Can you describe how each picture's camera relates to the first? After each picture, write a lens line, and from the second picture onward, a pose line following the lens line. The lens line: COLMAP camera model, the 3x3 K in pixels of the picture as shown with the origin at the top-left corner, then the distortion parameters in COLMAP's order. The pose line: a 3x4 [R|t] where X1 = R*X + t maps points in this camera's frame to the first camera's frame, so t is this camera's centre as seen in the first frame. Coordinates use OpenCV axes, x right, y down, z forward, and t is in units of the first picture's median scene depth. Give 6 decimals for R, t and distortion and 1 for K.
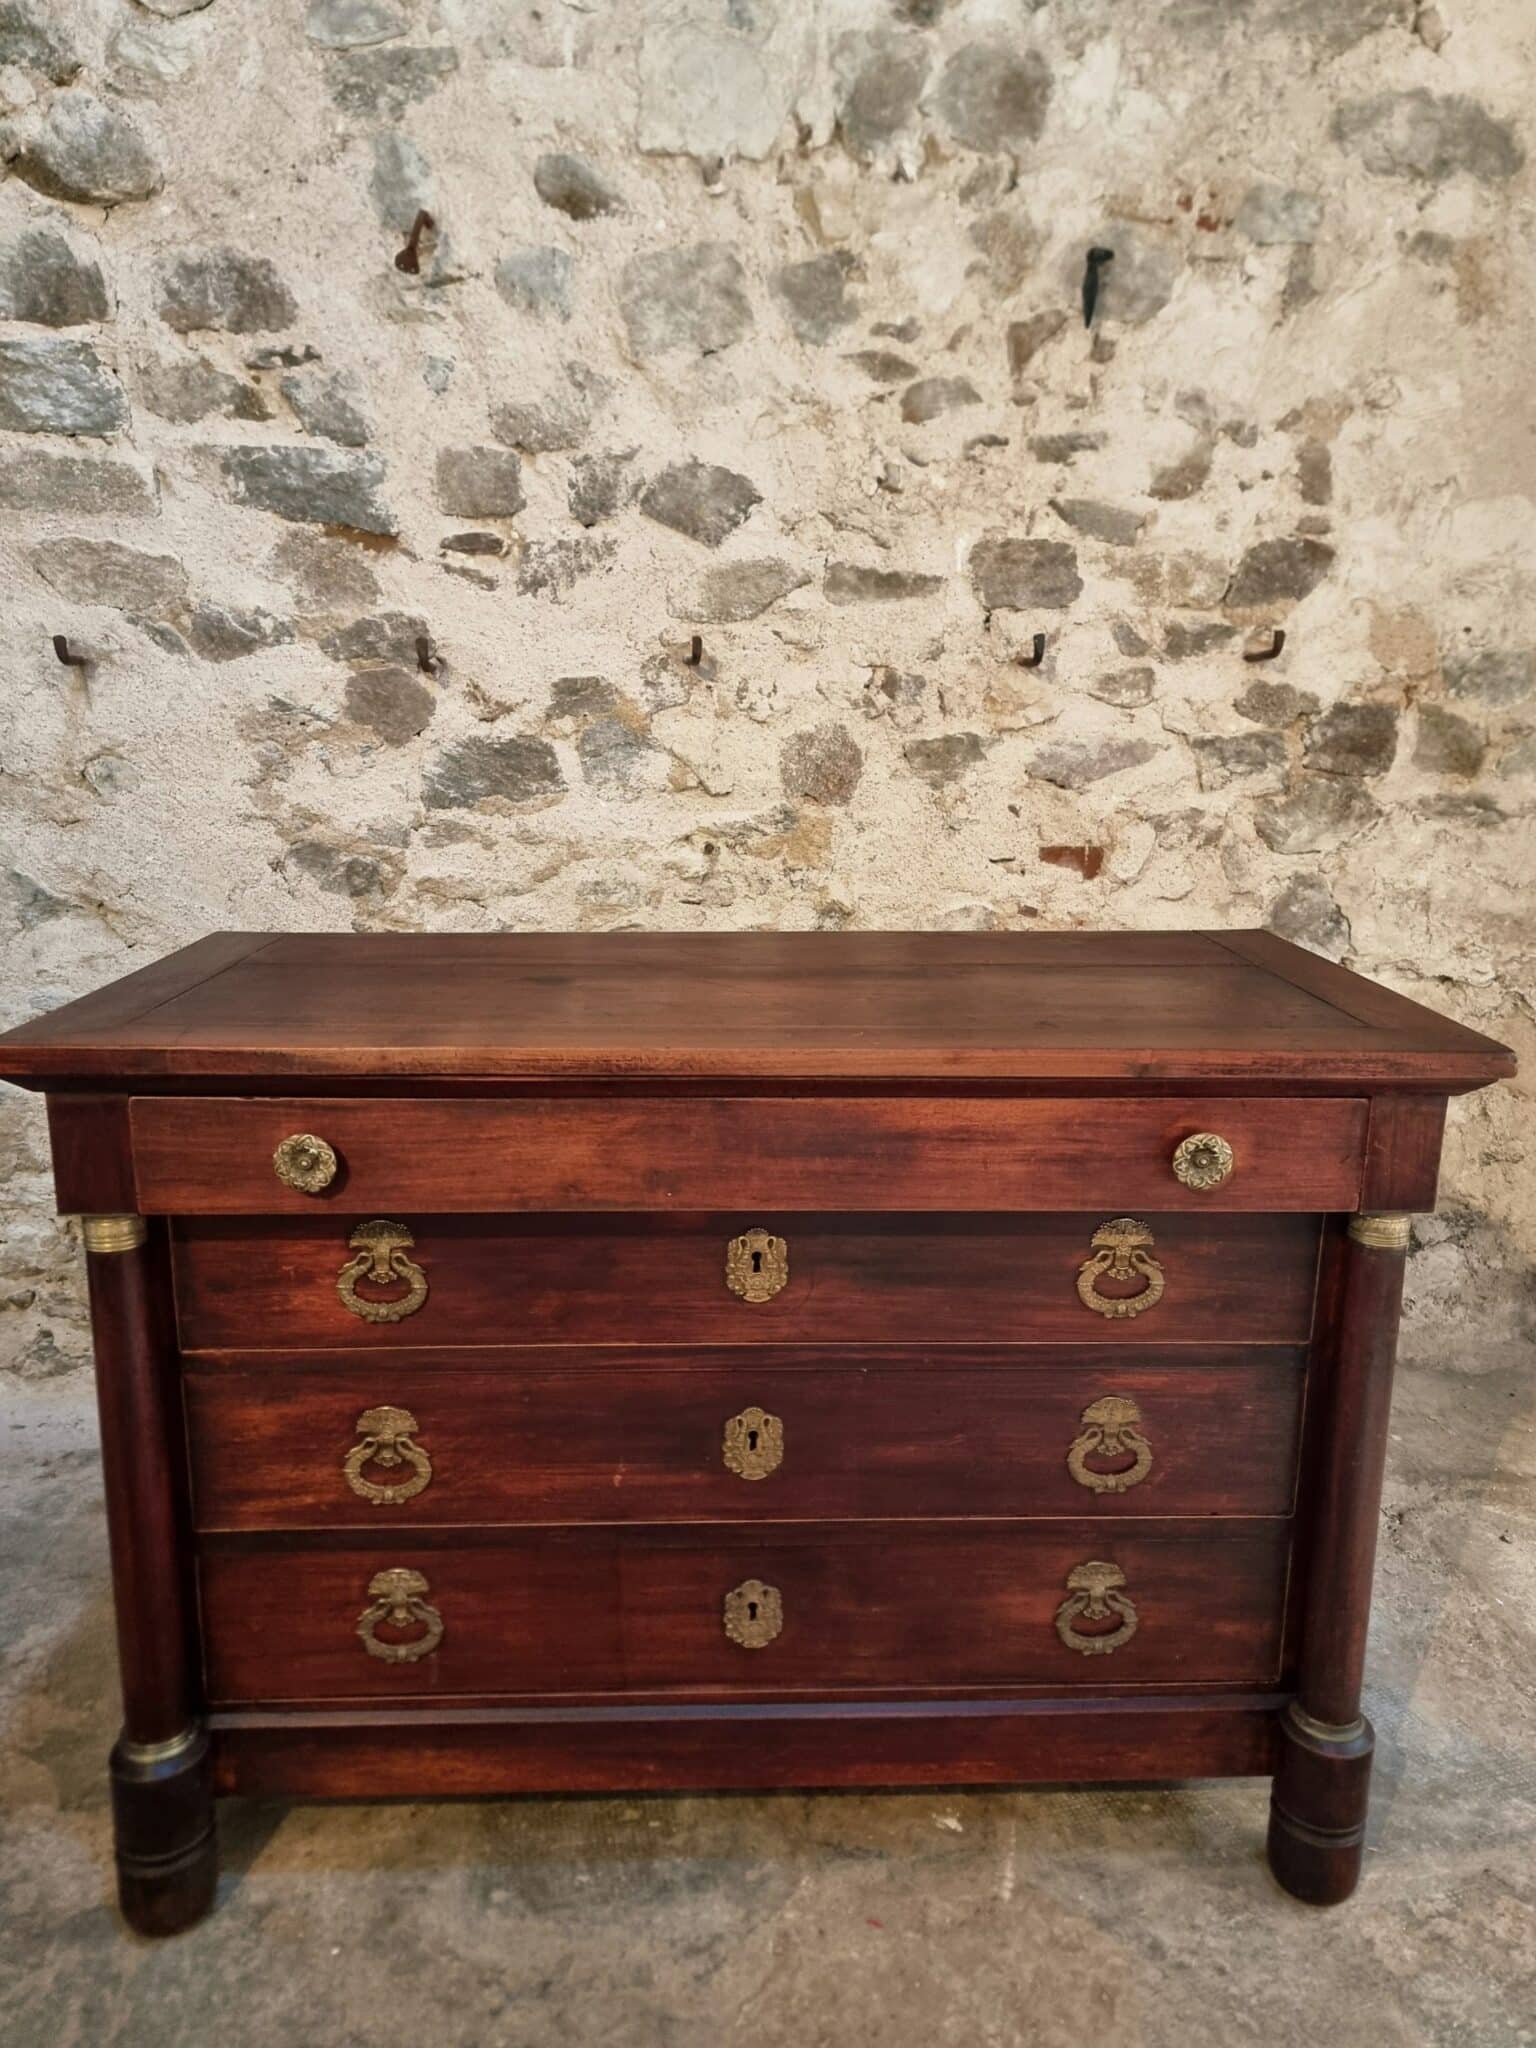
lens RADIAL K [[1451.3, 0, 768.9], [0, 1451.3, 1032.8], [0, 0, 1]] dist [0.070835, -0.069713]
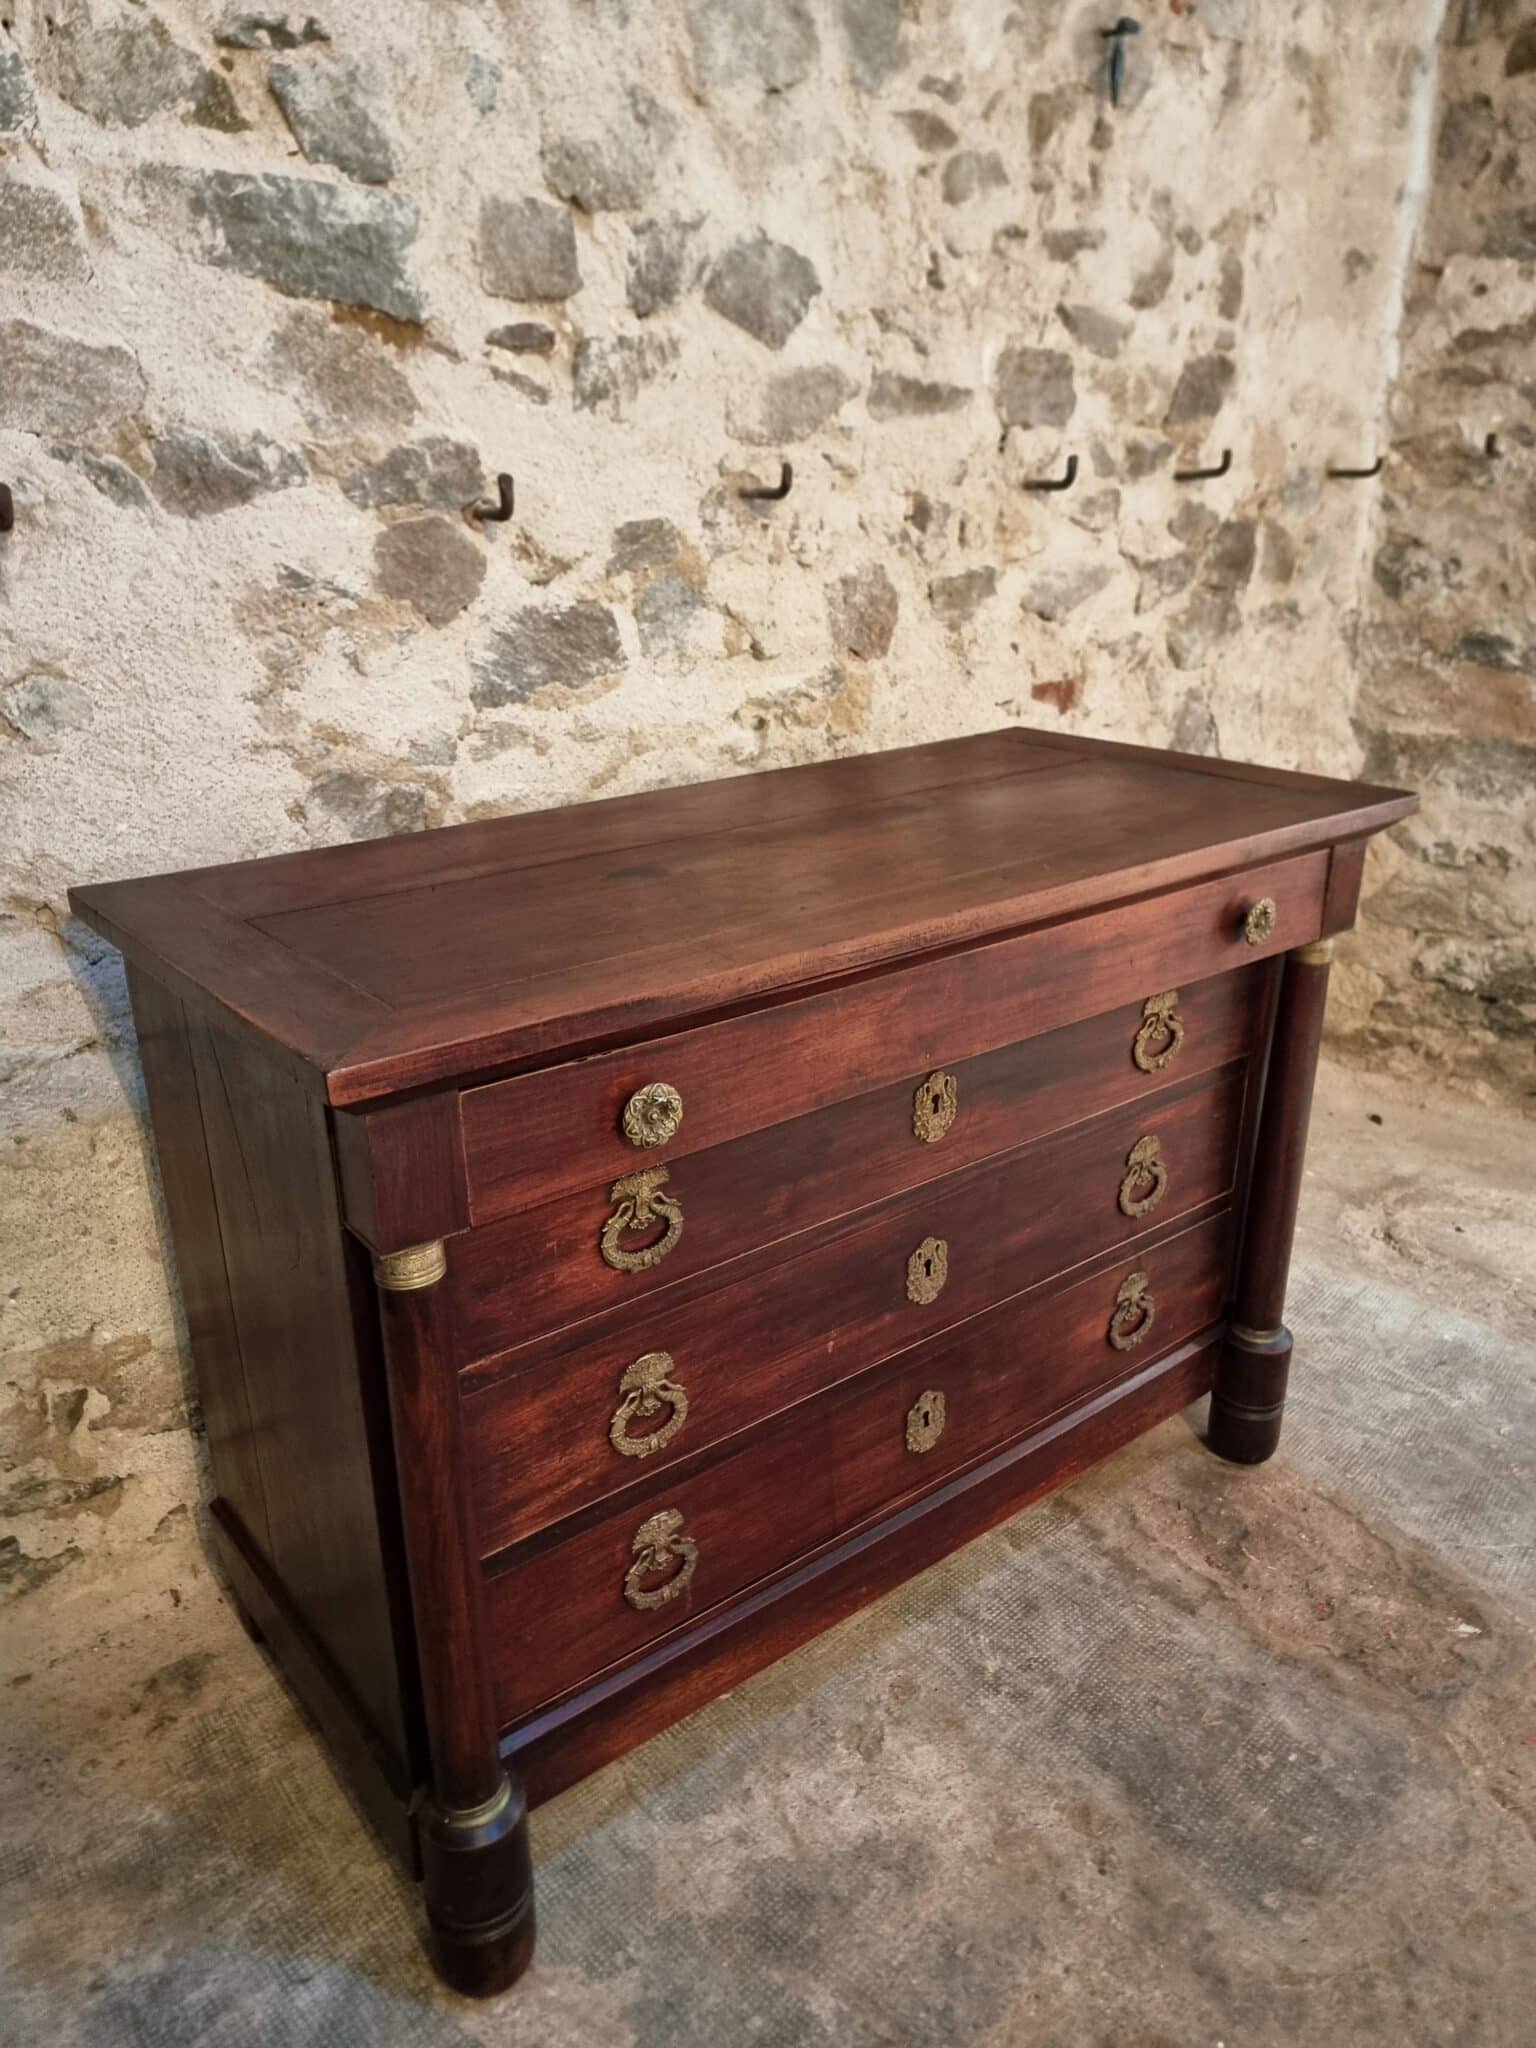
lens RADIAL K [[1429.4, 0, 738.4], [0, 1429.4, 1040.3], [0, 0, 1]] dist [0.054484, -0.052910]
pose [[0.841731, -0.213605, 0.495845, -0.540959], [0.144207, 0.973989, 0.174784, -0.100398], [-0.520282, -0.075617, 0.850640, 0.296713]]
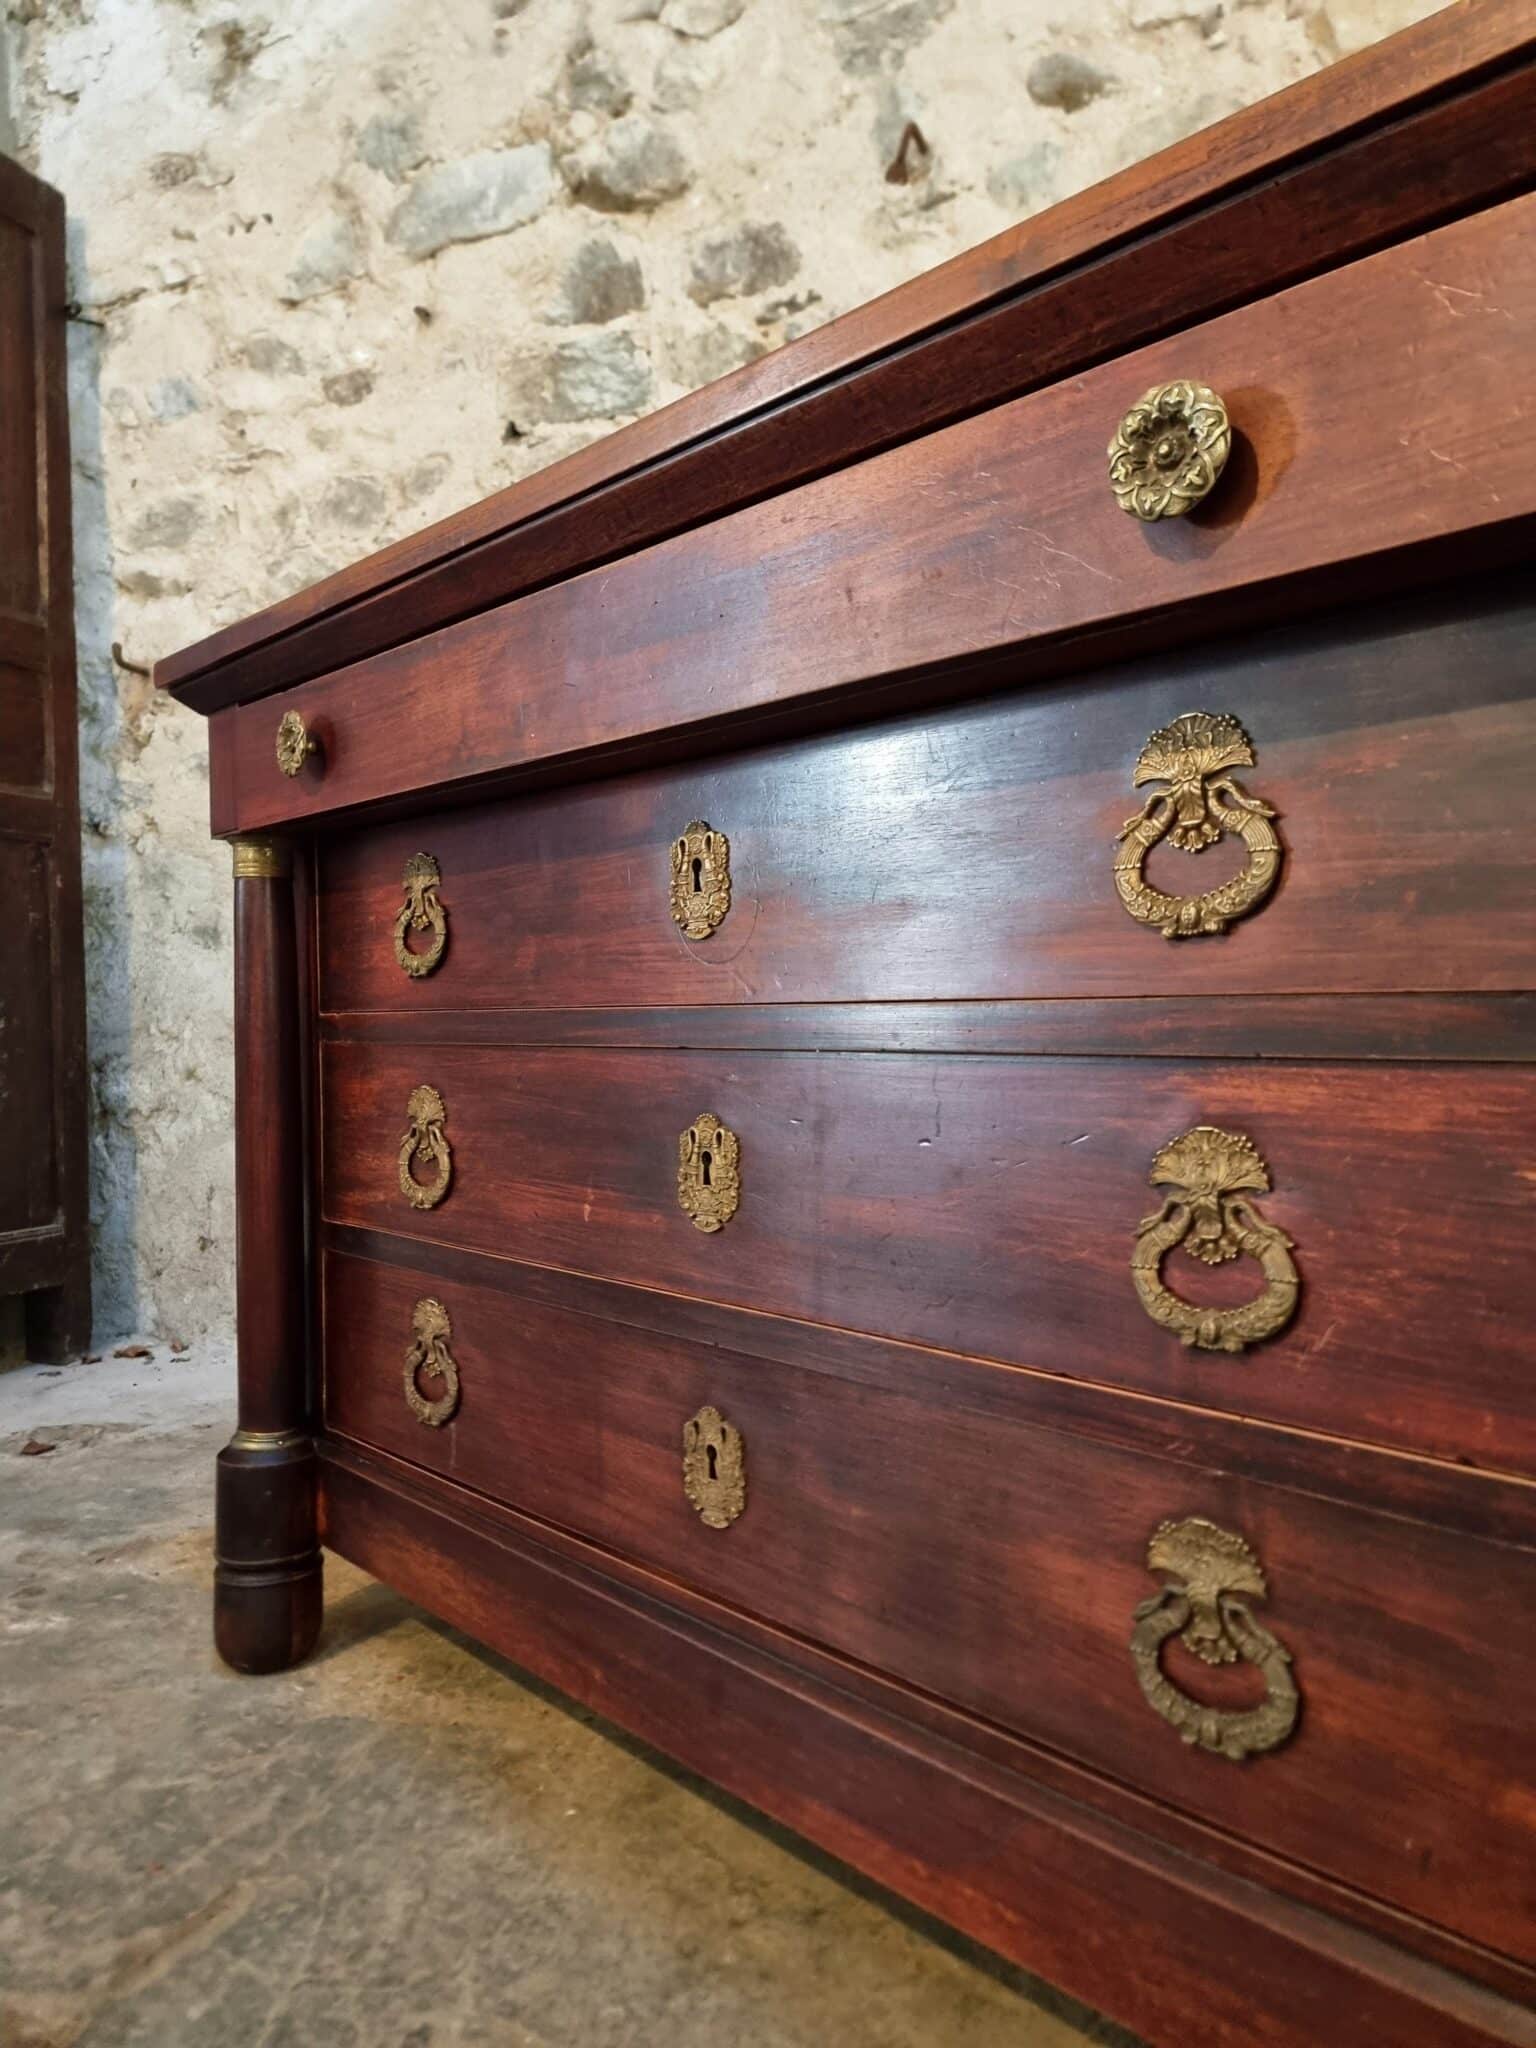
lens RADIAL K [[1426.5, 0, 770.8], [0, 1426.5, 1012.1], [0, 0, 1]] dist [0.056852, -0.054203]
pose [[0.903902, -0.030276, -0.426667, 0.078583], [-0.072580, 0.972171, -0.222747, 0.247992], [0.421537, 0.232308, 0.876549, 0.199214]]
